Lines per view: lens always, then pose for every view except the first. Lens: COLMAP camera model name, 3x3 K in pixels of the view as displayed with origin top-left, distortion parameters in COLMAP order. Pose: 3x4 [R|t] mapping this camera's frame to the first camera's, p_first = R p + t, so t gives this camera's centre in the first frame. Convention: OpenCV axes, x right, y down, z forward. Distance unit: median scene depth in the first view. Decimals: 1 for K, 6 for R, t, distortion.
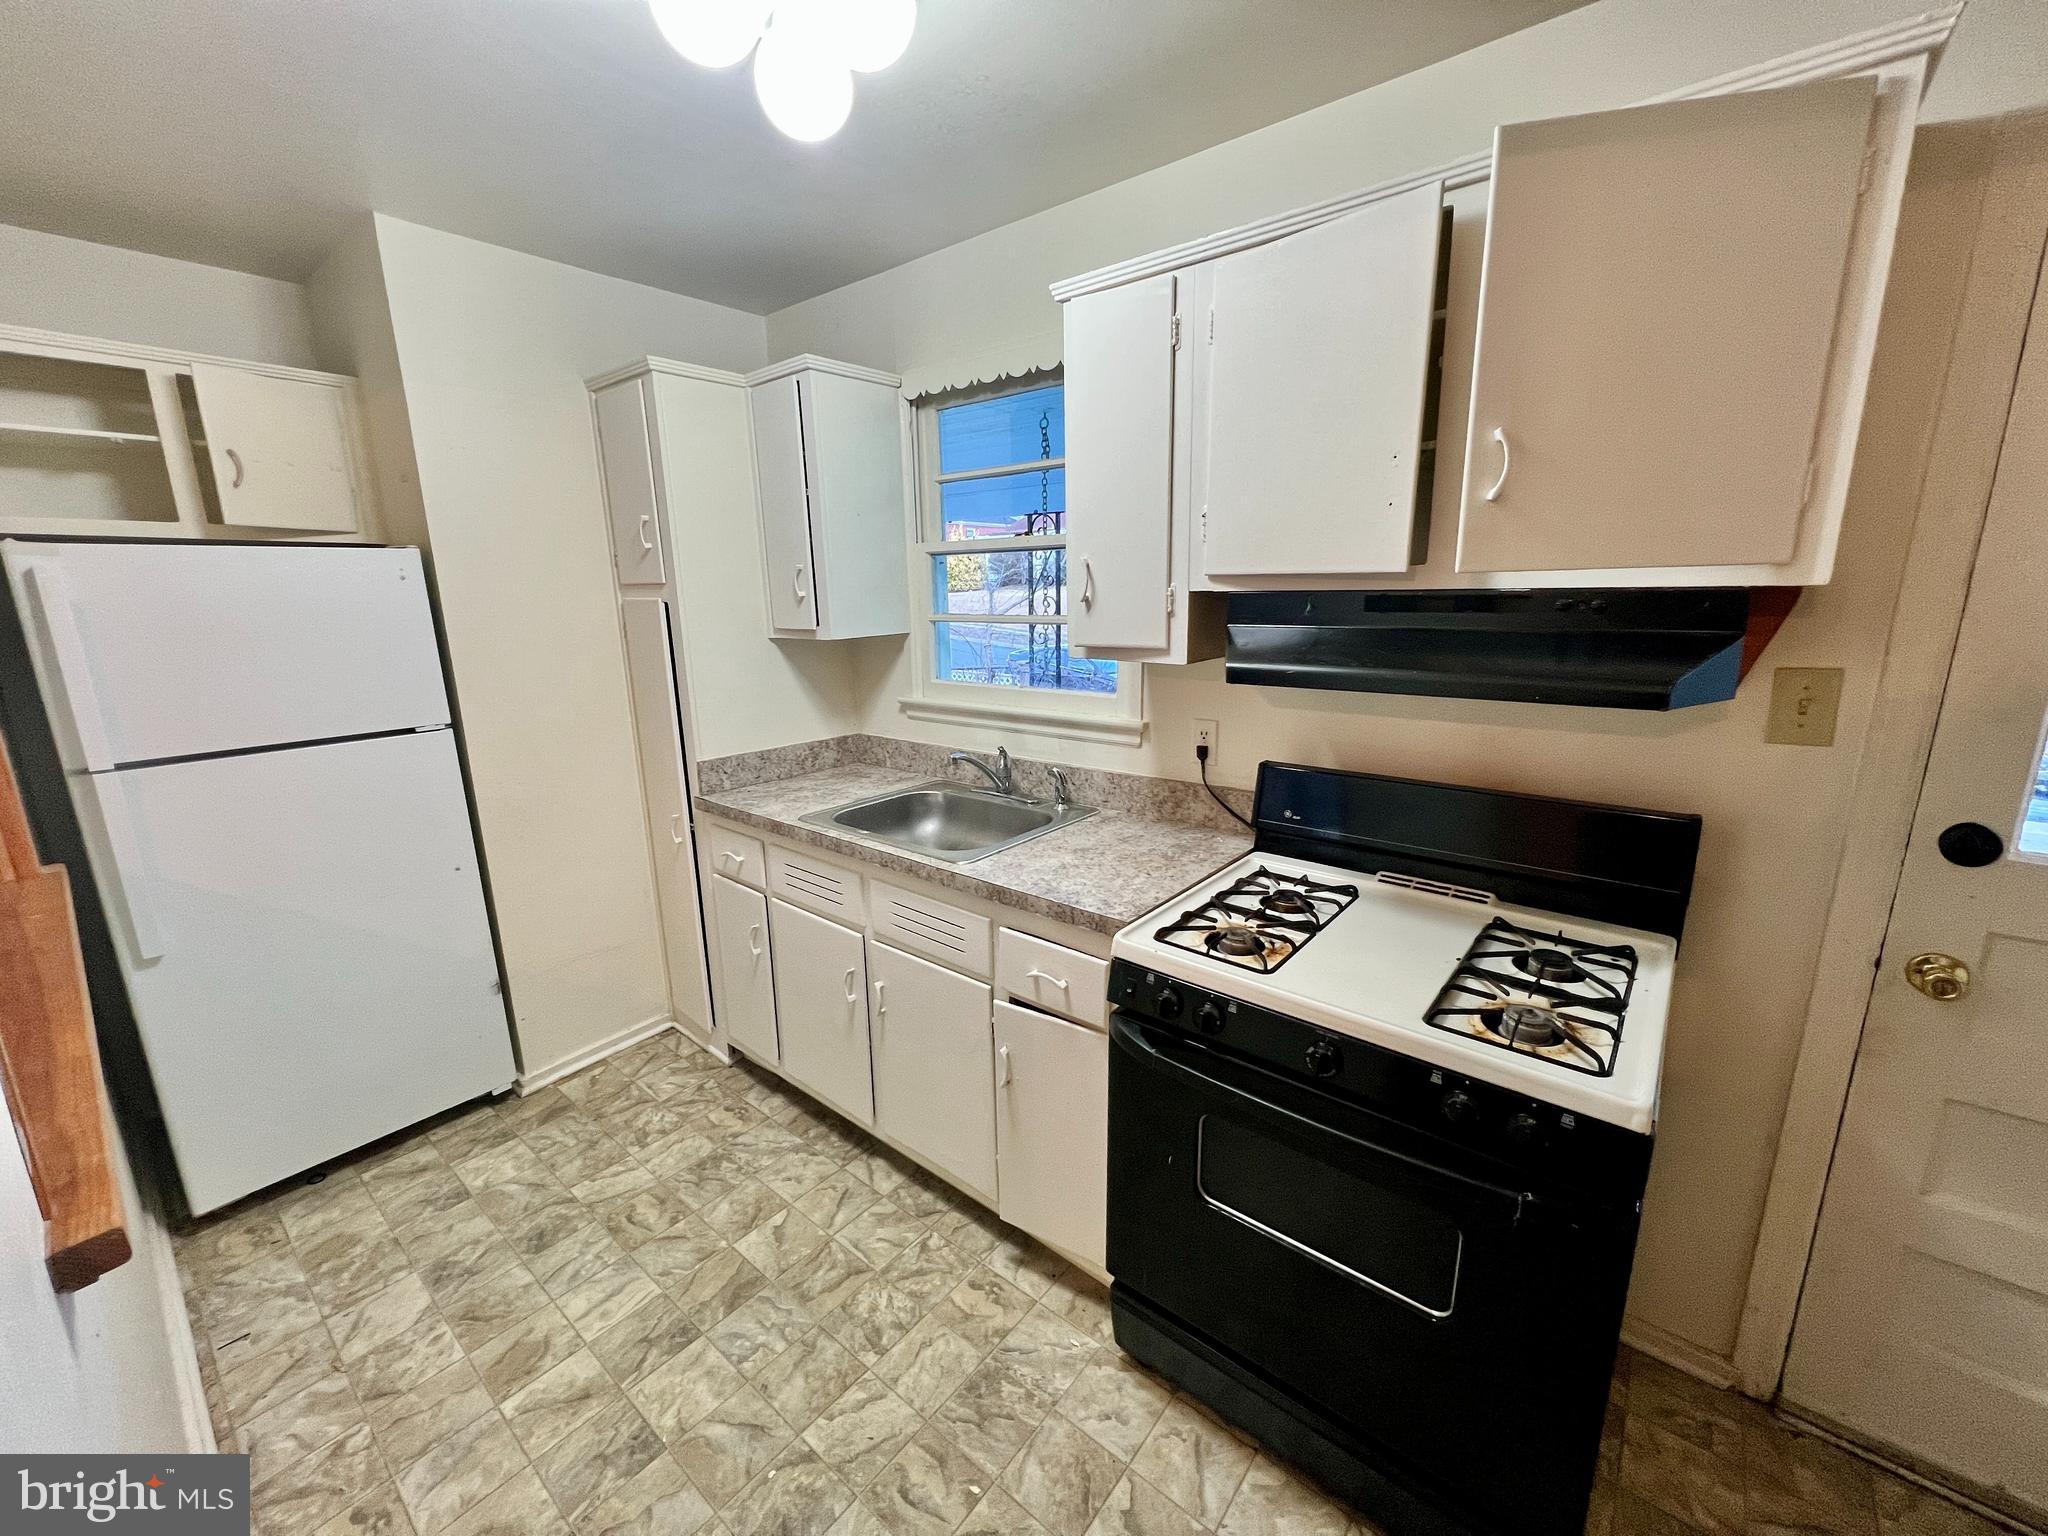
lens RADIAL K [[816.2, 0, 1019.7], [0, 816.2, 769.0], [0, 0, 1]] dist [-0.002125, 0.000624]
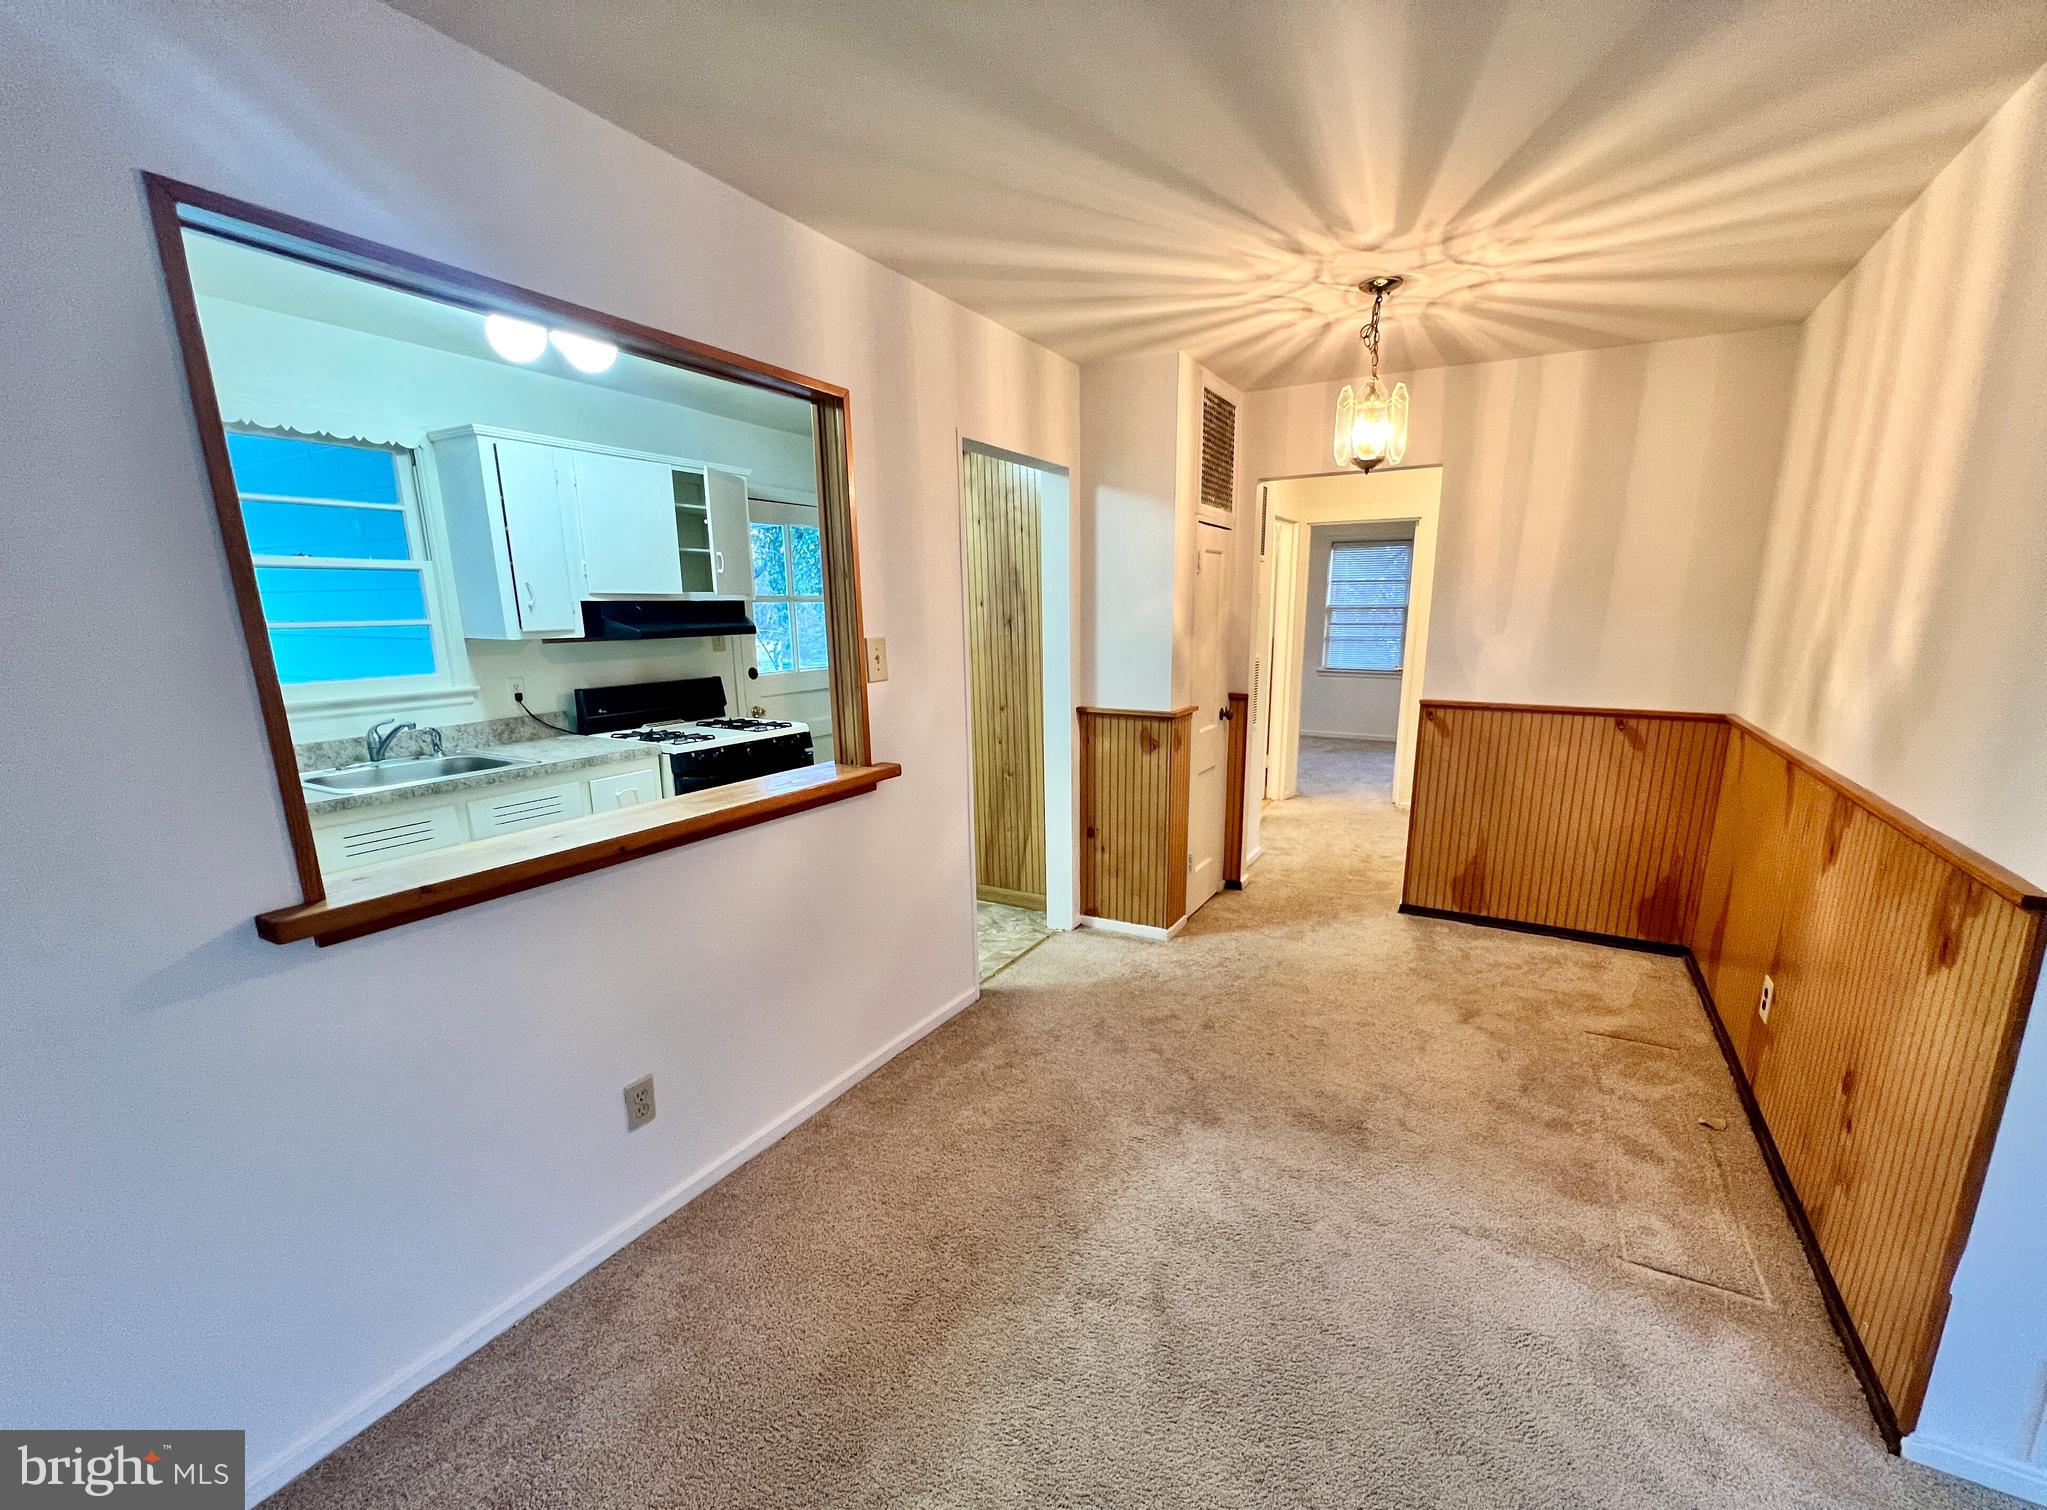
lens RADIAL K [[847.9, 0, 1060.8], [0, 847.9, 803.7], [0, 0, 1]] dist [-0.001656, 0.000076]
pose [[-0.196482, -0.208152, 0.958158, -2.035093], [0.224629, 0.941661, 0.250631, 0.000165], [-0.954430, 0.264475, -0.138263, 0.257577]]
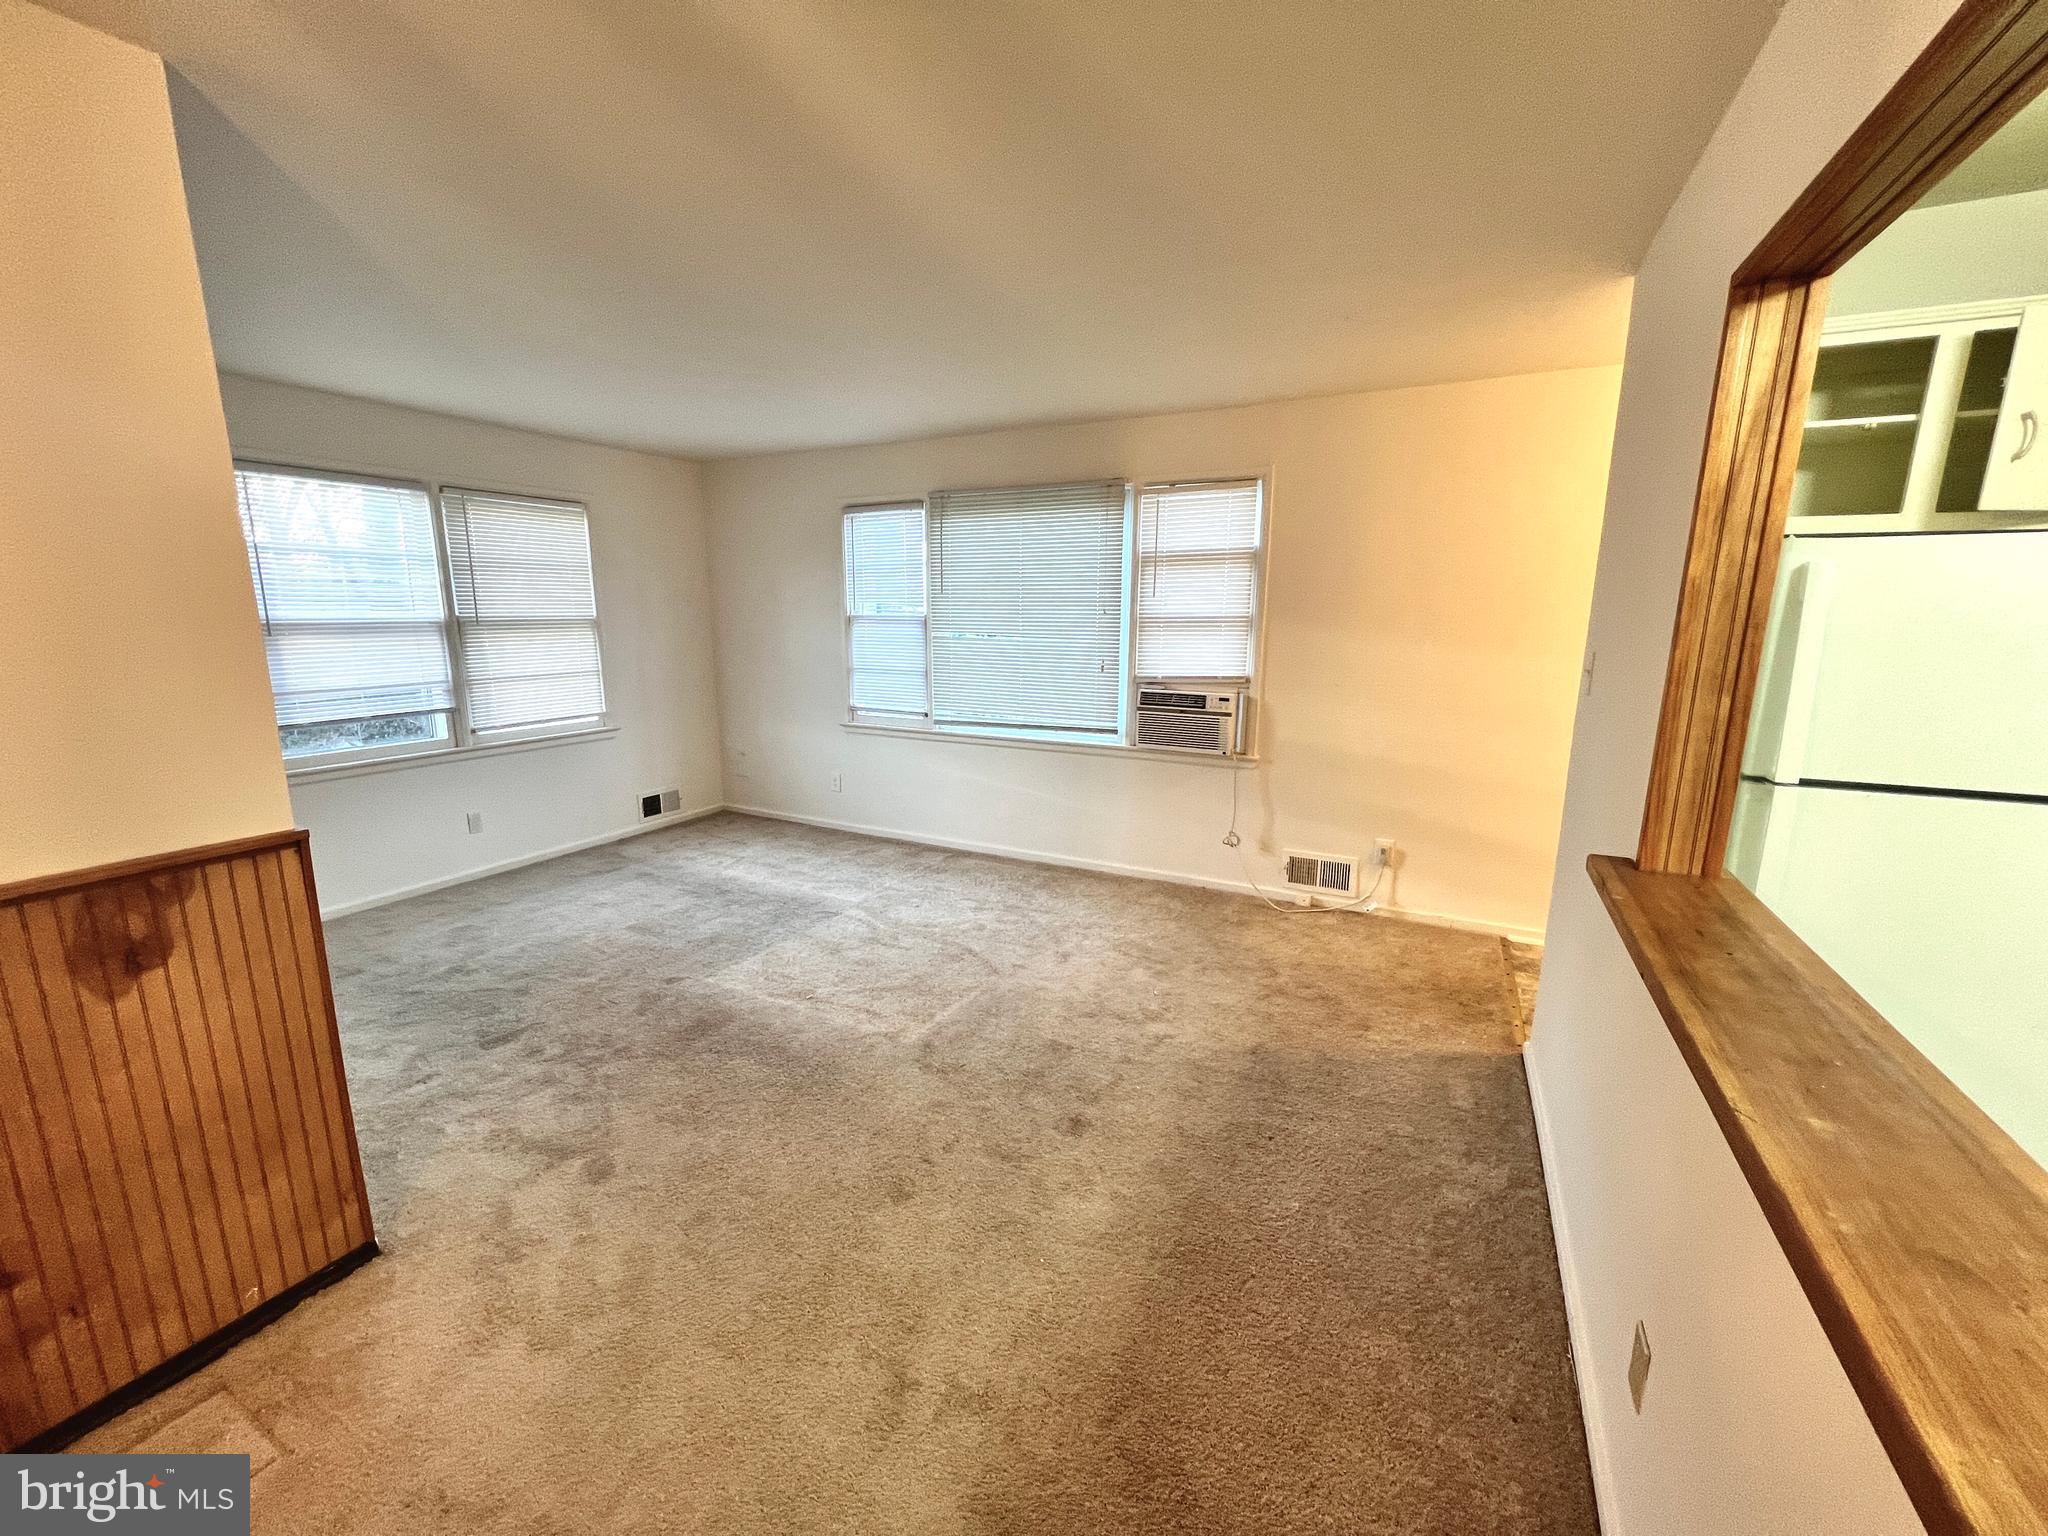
lens RADIAL K [[816.2, 0, 1016.4], [0, 816.2, 772.7], [0, 0, 1]] dist [-0.002125, 0.000624]
pose [[0.213098, 0.210557, -0.954073, -0.425543], [-0.221311, 0.961523, 0.162770, 0.033166], [0.951636, 0.176461, 0.251497, -0.067041]]
